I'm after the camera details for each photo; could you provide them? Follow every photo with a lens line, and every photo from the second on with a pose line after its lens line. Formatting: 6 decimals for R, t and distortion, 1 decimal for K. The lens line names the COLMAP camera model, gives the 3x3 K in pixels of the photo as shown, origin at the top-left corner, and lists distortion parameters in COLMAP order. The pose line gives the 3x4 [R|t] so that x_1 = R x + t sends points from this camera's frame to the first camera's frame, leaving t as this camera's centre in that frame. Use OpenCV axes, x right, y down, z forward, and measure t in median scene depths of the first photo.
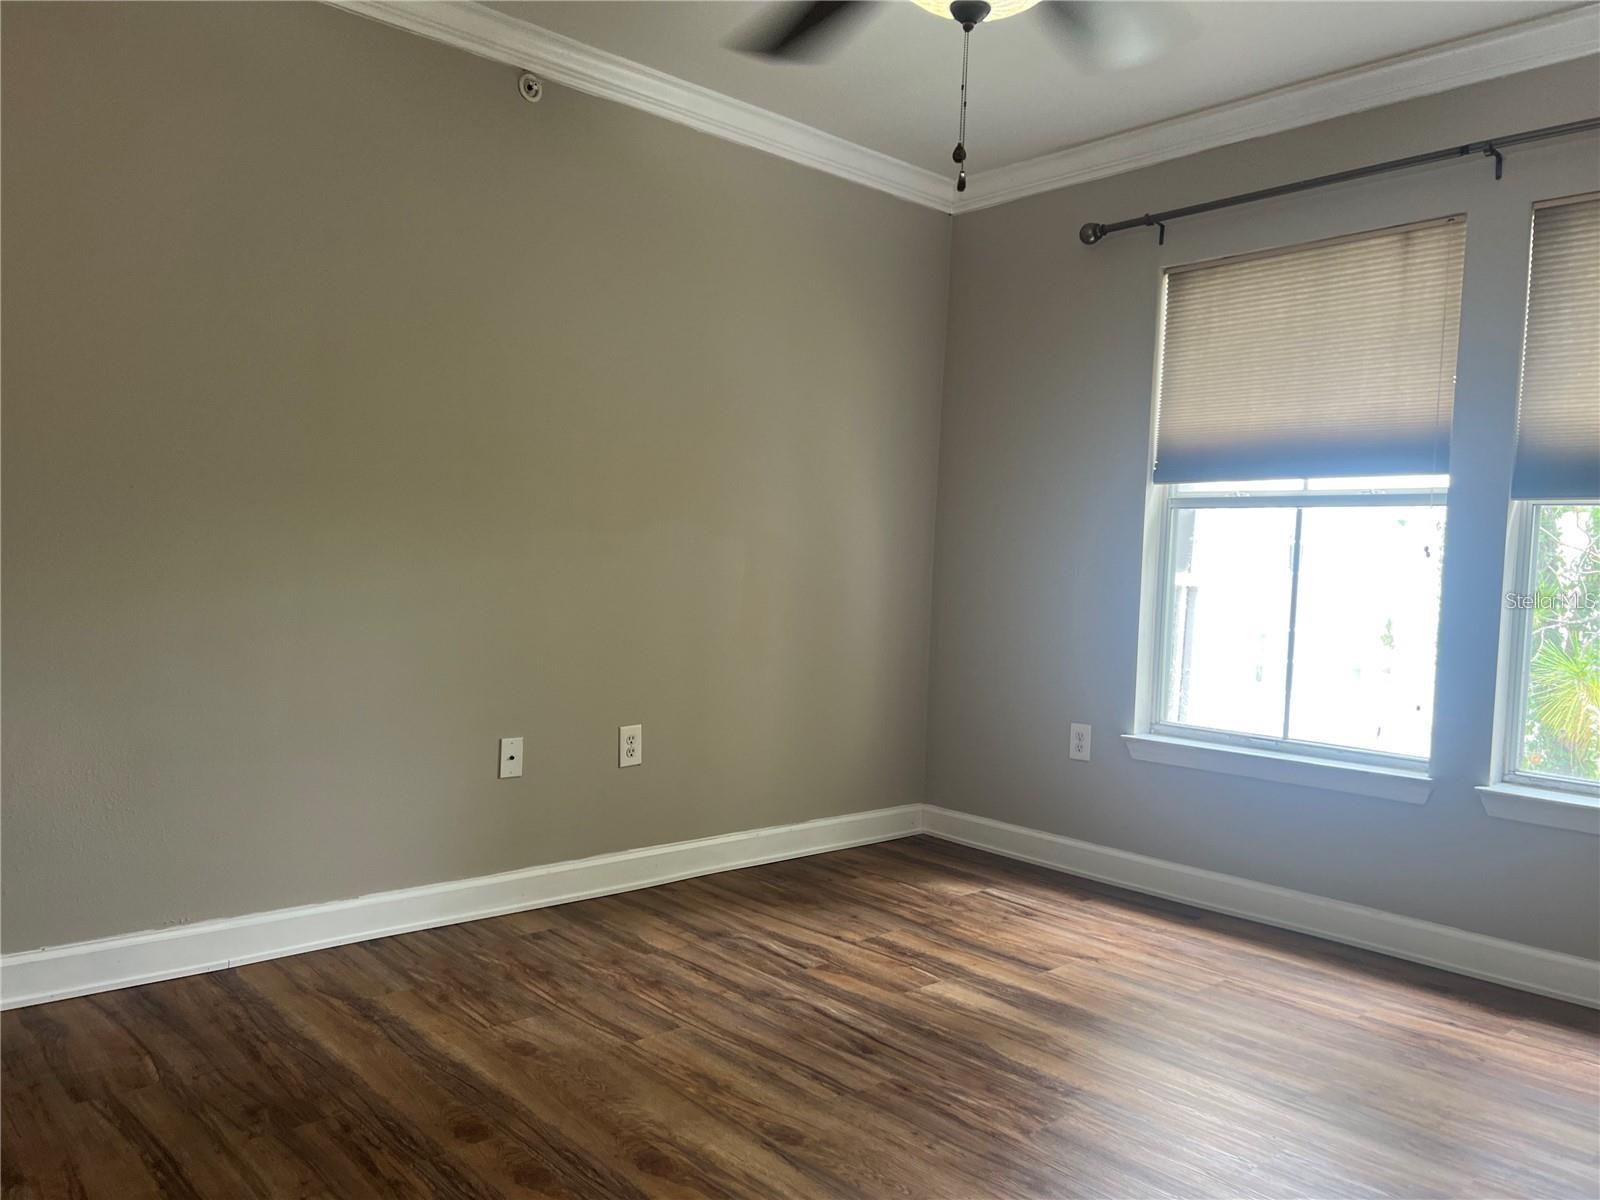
lens RADIAL K [[1194.3, 0, 804.5], [0, 1194.3, 612.1], [0, 0, 1]] dist [0.061789, -0.073211]
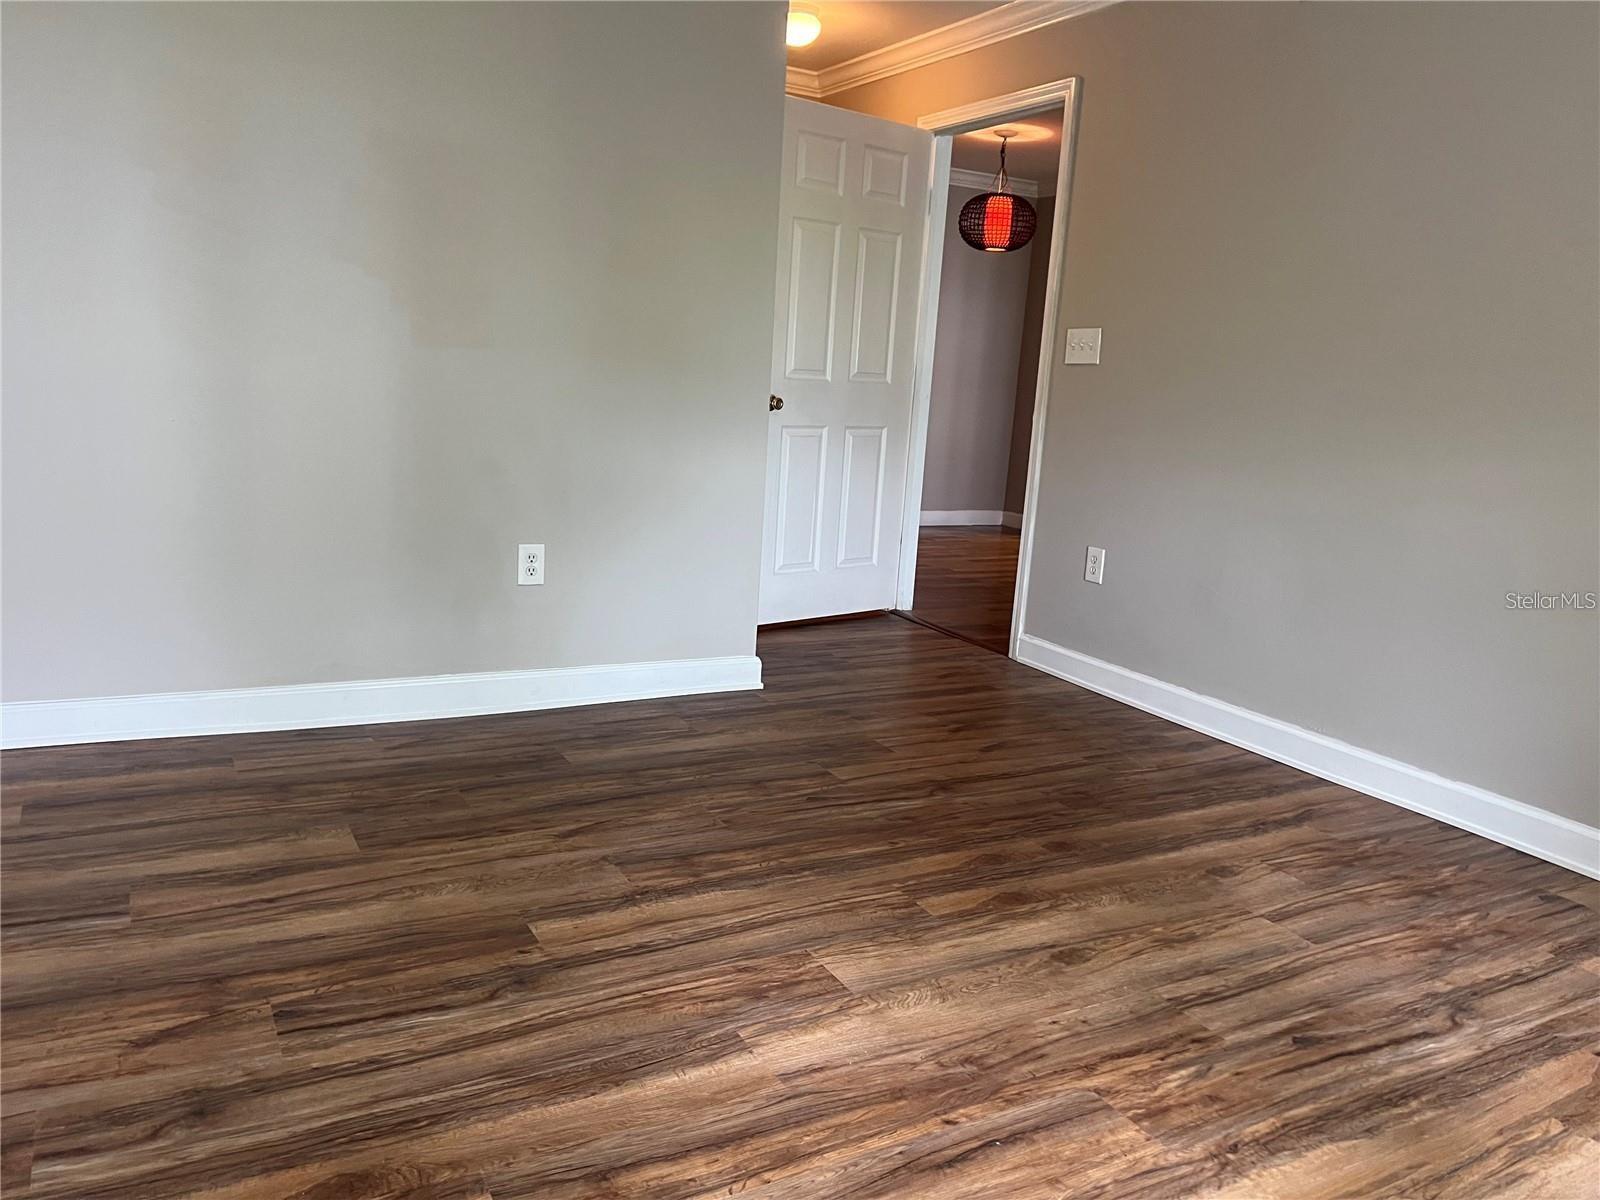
lens RADIAL K [[1200.3, 0, 806.9], [0, 1200.3, 587.4], [0, 0, 1]] dist [0.082503, -0.094381]
pose [[-0.222706, 0.116382, -0.967914, 0.813957], [-0.116924, 0.982493, 0.145038, -0.006561], [0.967849, 0.145473, -0.205199, 0.756350]]
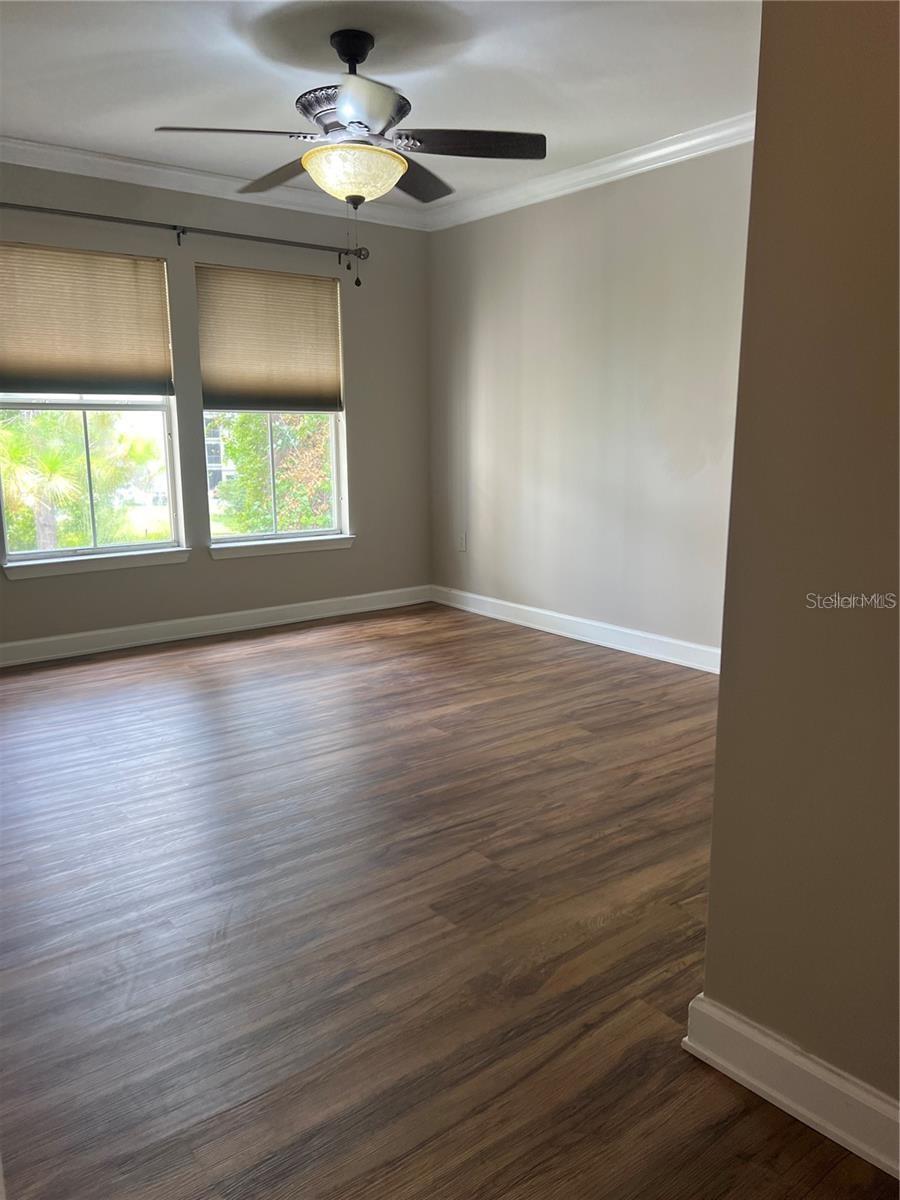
lens RADIAL K [[909.7, 0, 450.0], [0, 909.7, 600.0], [0, 0, 1]] dist [0.030679, -0.002800]
pose [[0.079879, -0.219945, 0.972236, -1.150995], [0.054689, 0.974851, 0.216043, -0.102619], [-0.995303, 0.035914, 0.089899, 0.507783]]
